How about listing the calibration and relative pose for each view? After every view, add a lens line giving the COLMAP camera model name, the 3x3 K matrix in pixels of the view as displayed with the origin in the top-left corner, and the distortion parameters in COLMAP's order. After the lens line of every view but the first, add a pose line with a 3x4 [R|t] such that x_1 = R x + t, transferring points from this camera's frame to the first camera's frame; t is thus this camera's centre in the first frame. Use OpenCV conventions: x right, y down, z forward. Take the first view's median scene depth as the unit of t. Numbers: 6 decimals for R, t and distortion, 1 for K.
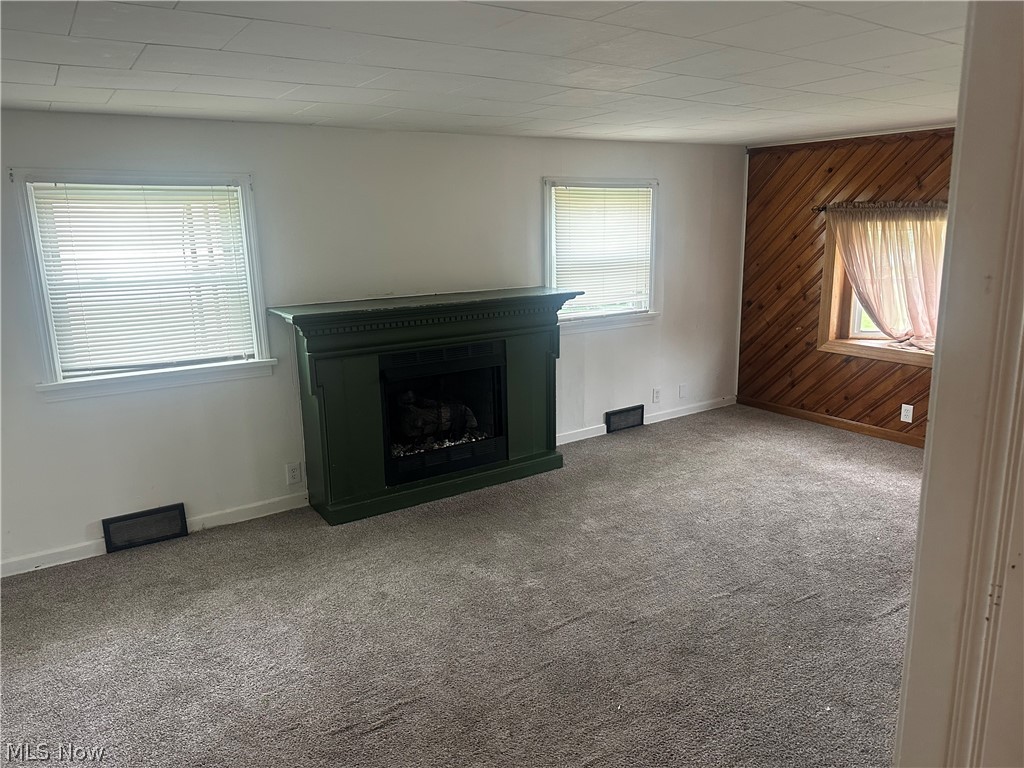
lens RADIAL K [[721.1, 0, 514.2], [0, 721.1, 377.2], [0, 0, 1]] dist [-0.007017, -0.002926]
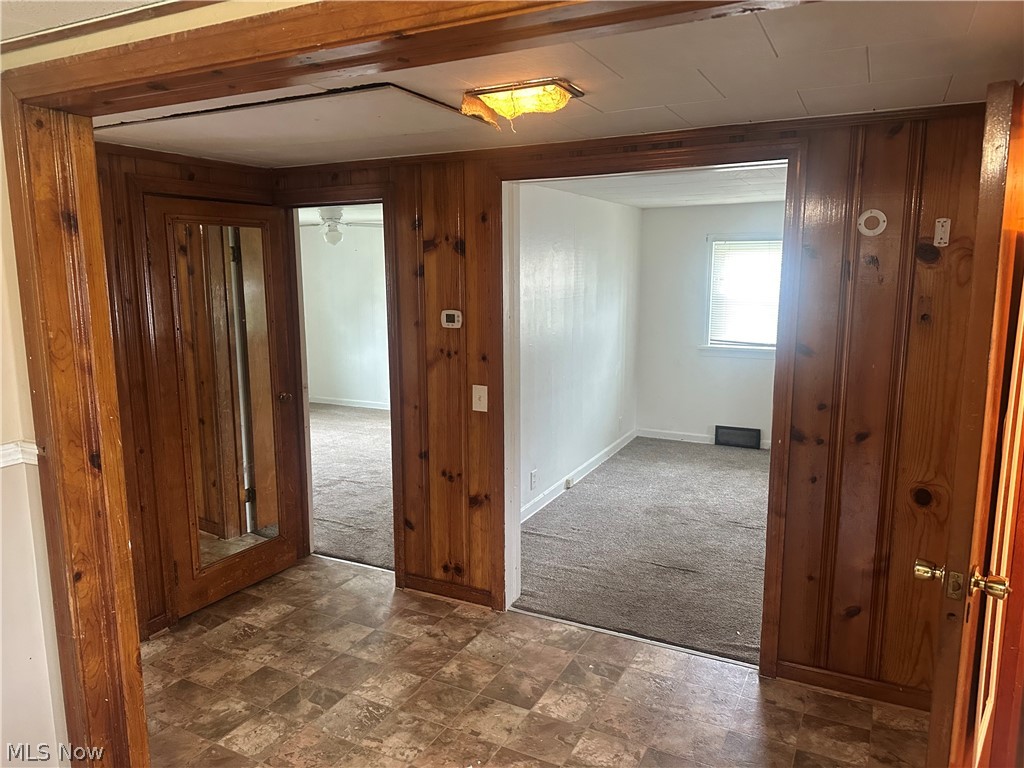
lens RADIAL K [[721.1, 0, 513.5], [0, 721.1, 382.3], [0, 0, 1]] dist [-0.007017, -0.002926]
pose [[0.483705, 0.151844, -0.861959, 0.769572], [-0.182455, 0.980693, 0.070372, 0.061342], [0.856002, 0.123230, 0.502071, -0.379341]]
